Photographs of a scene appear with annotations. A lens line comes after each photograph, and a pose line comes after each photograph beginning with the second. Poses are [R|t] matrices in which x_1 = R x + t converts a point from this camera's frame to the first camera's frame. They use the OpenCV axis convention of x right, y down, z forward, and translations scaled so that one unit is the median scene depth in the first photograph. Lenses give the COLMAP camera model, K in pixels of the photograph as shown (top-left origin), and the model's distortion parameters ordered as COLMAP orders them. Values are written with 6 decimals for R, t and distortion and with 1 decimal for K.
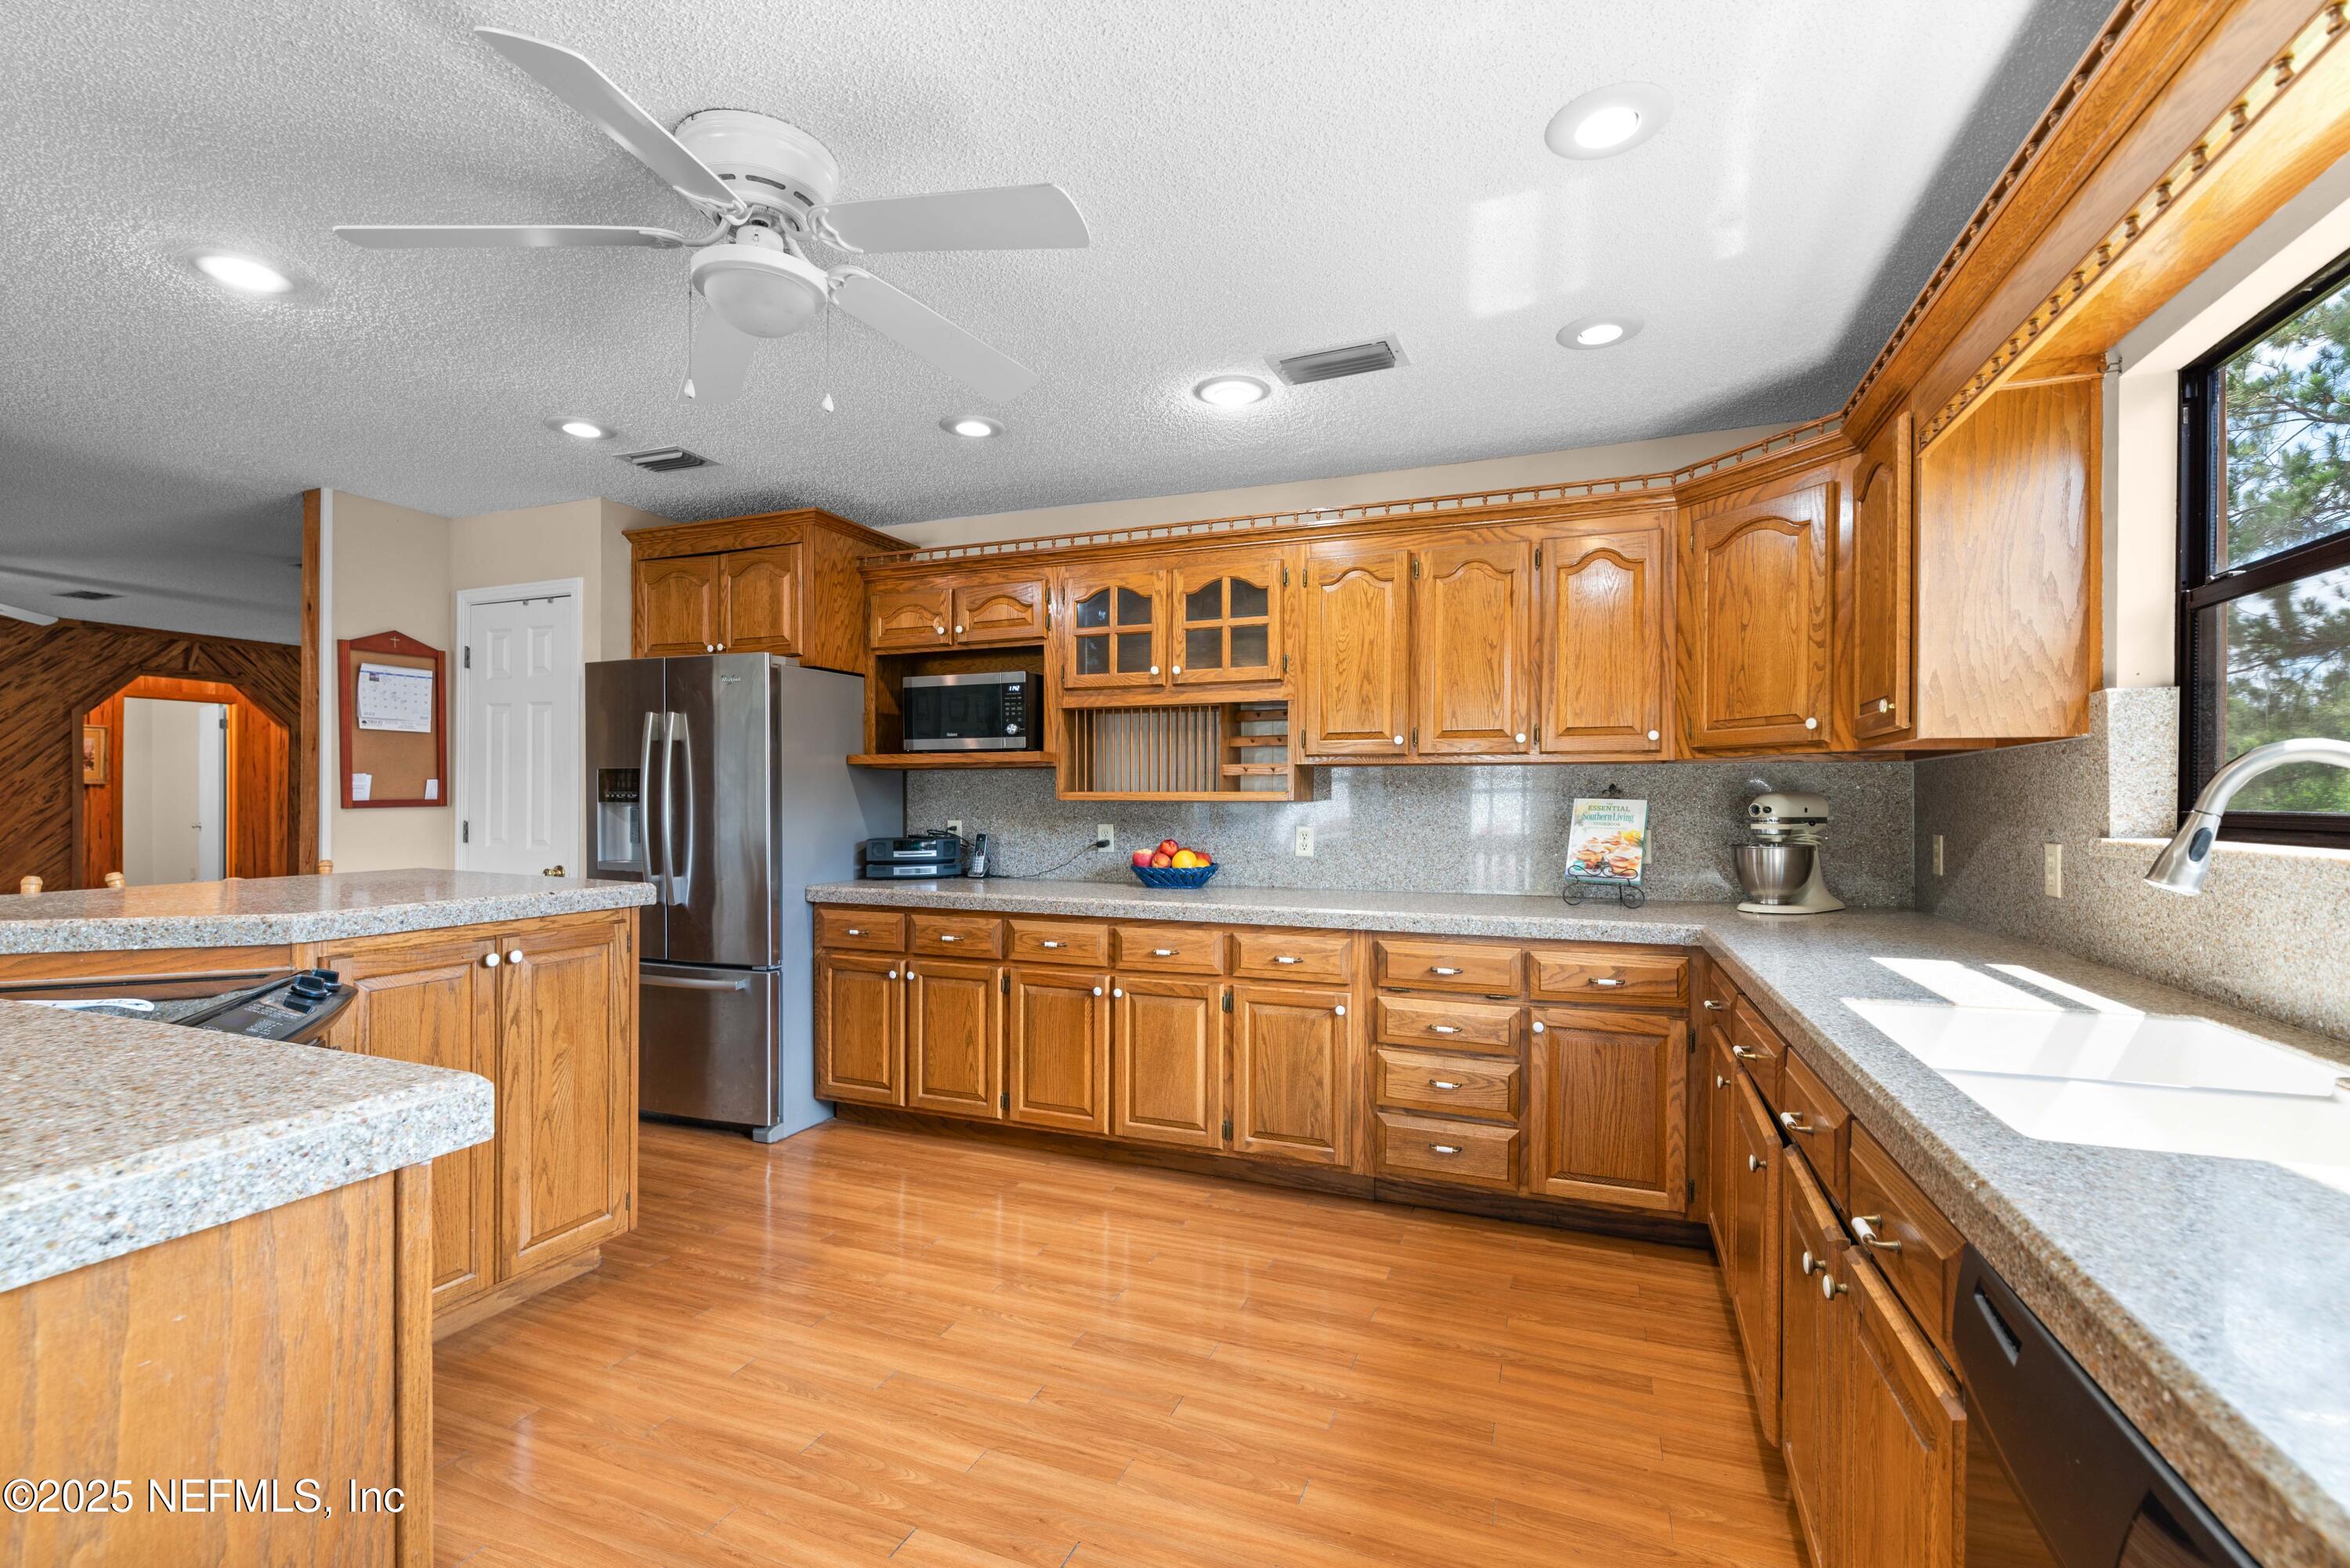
lens RADIAL K [[1007.2, 0, 1166.7], [0, 1007.2, 803.8], [0, 0, 1]] dist [-0.001688, -0.000134]
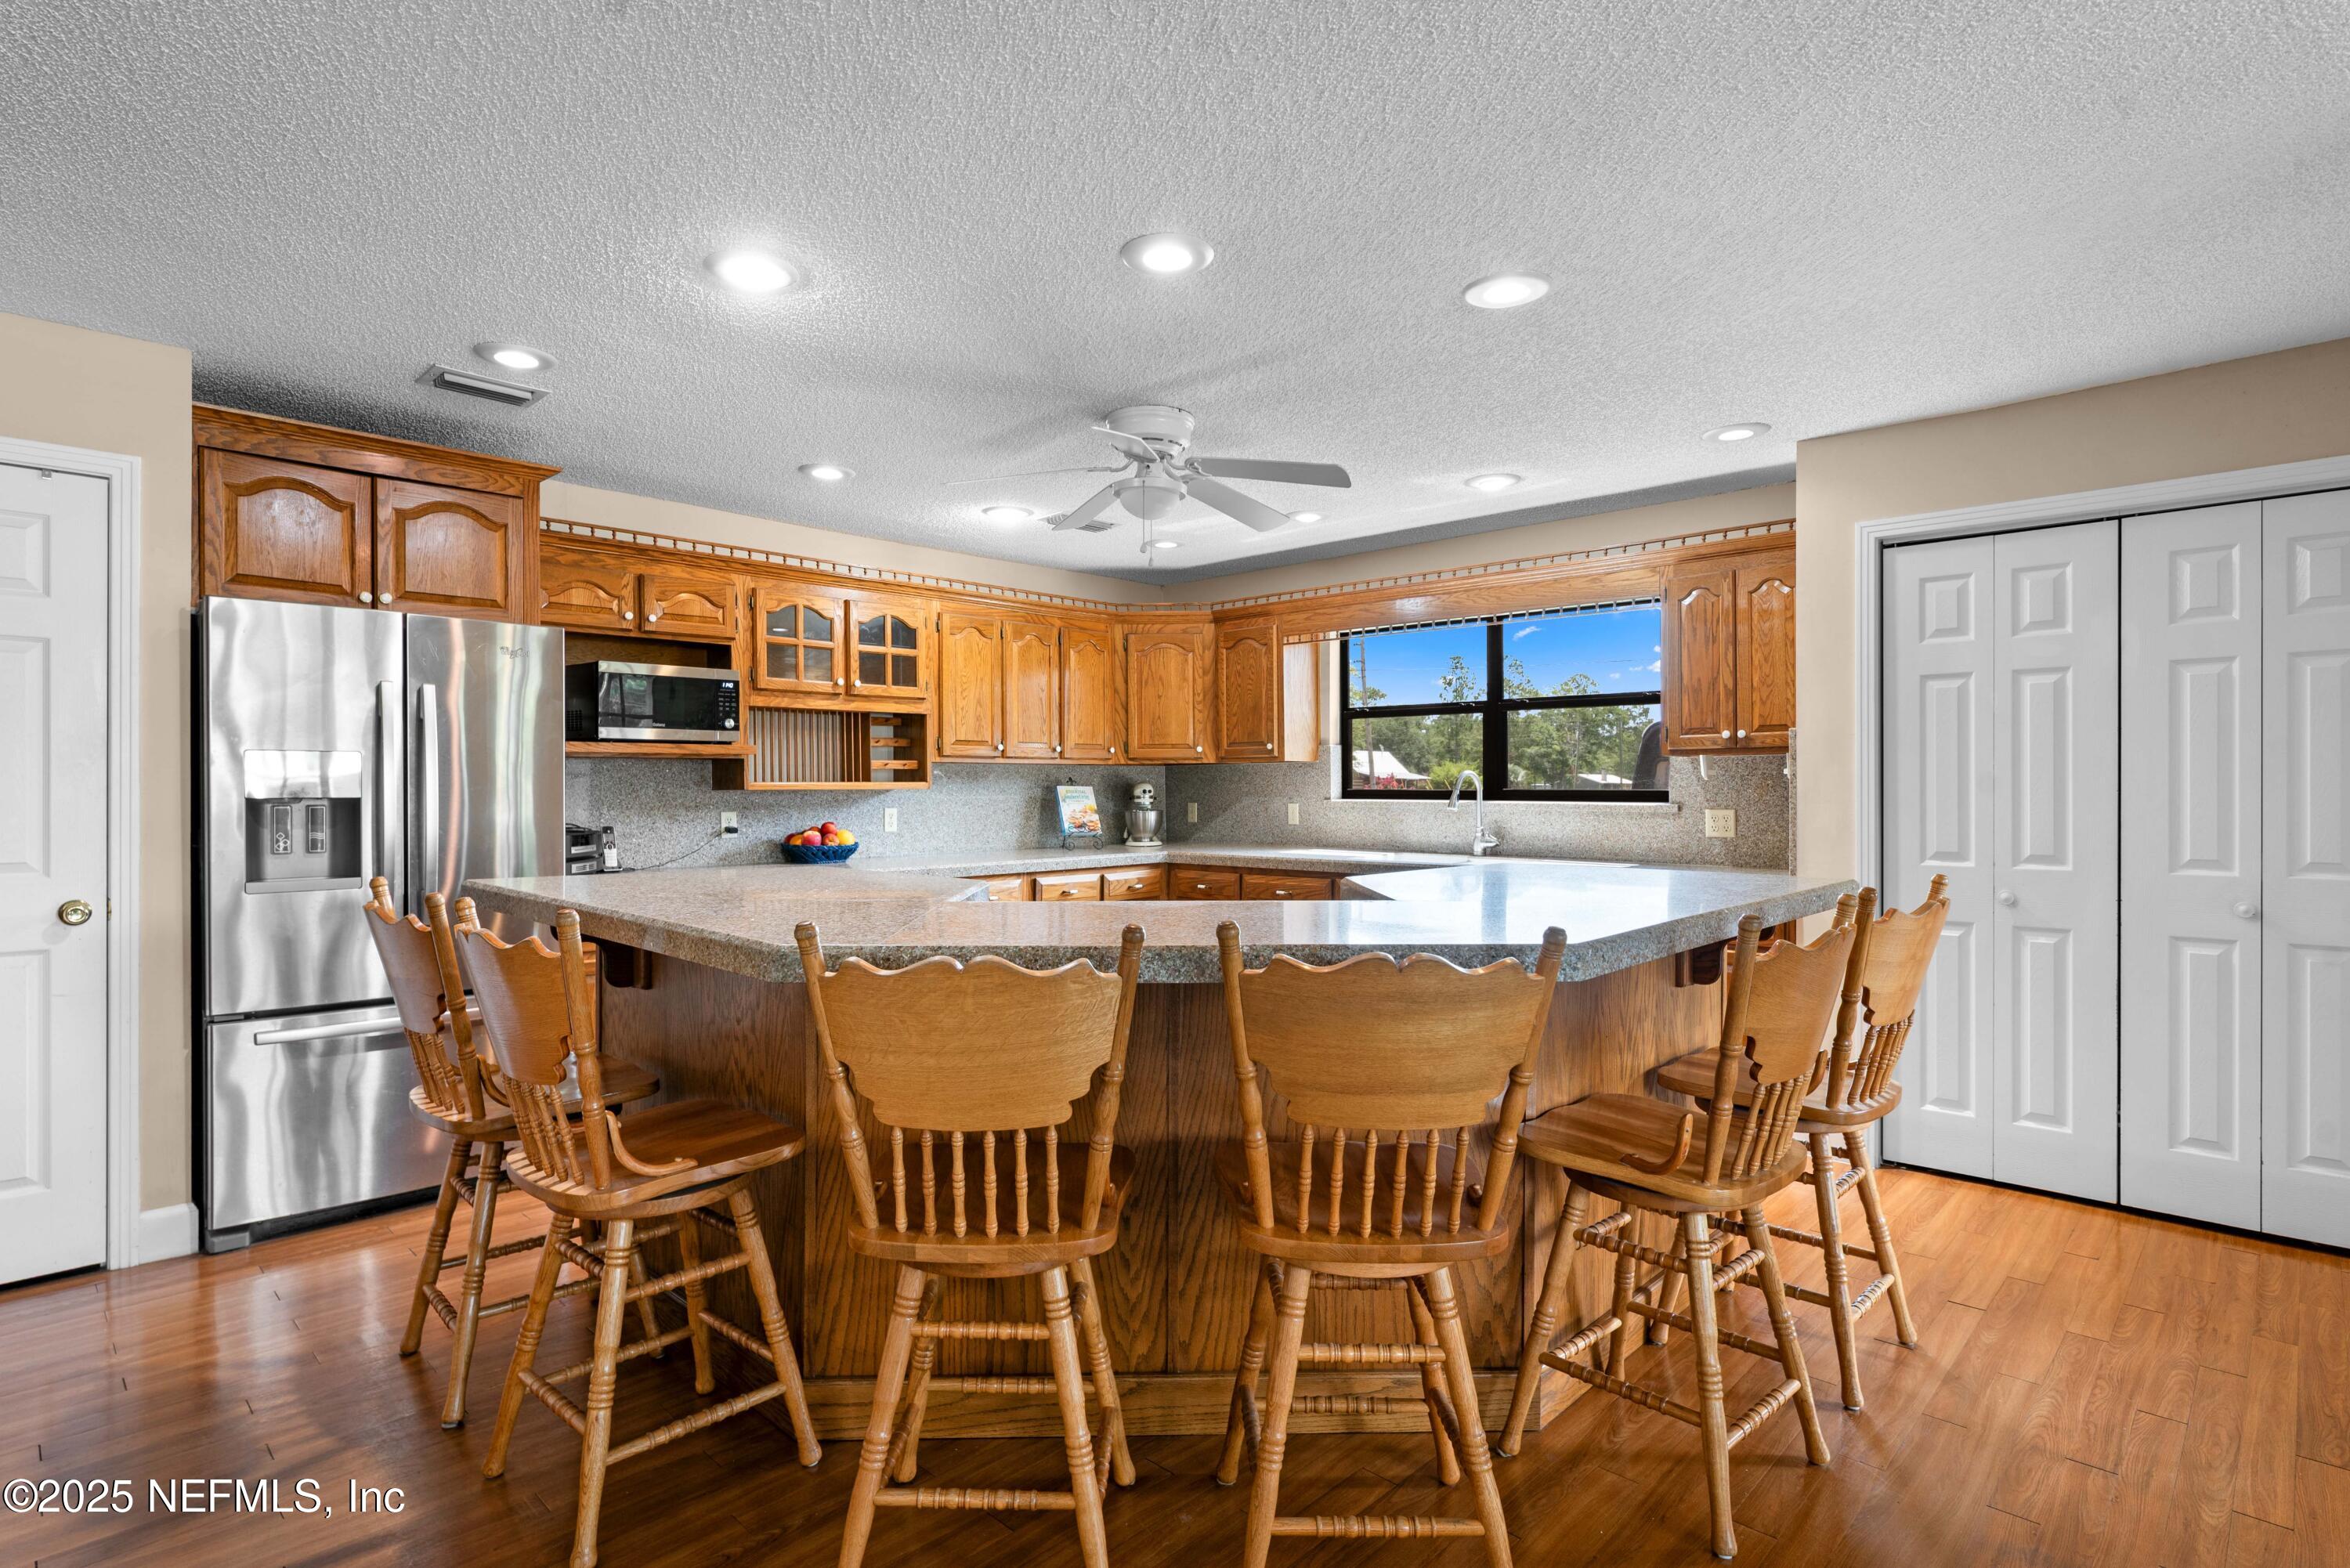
lens RADIAL K [[1171.2, 0, 1167.1], [0, 1171.2, 788.0], [0, 0, 1]] dist [-0.000536, -0.000057]
pose [[0.383855, -0.005235, 0.923378, -1.118138], [0.008391, 0.999962, 0.002181, -0.004621], [-0.923355, 0.006910, 0.383885, 0.092466]]
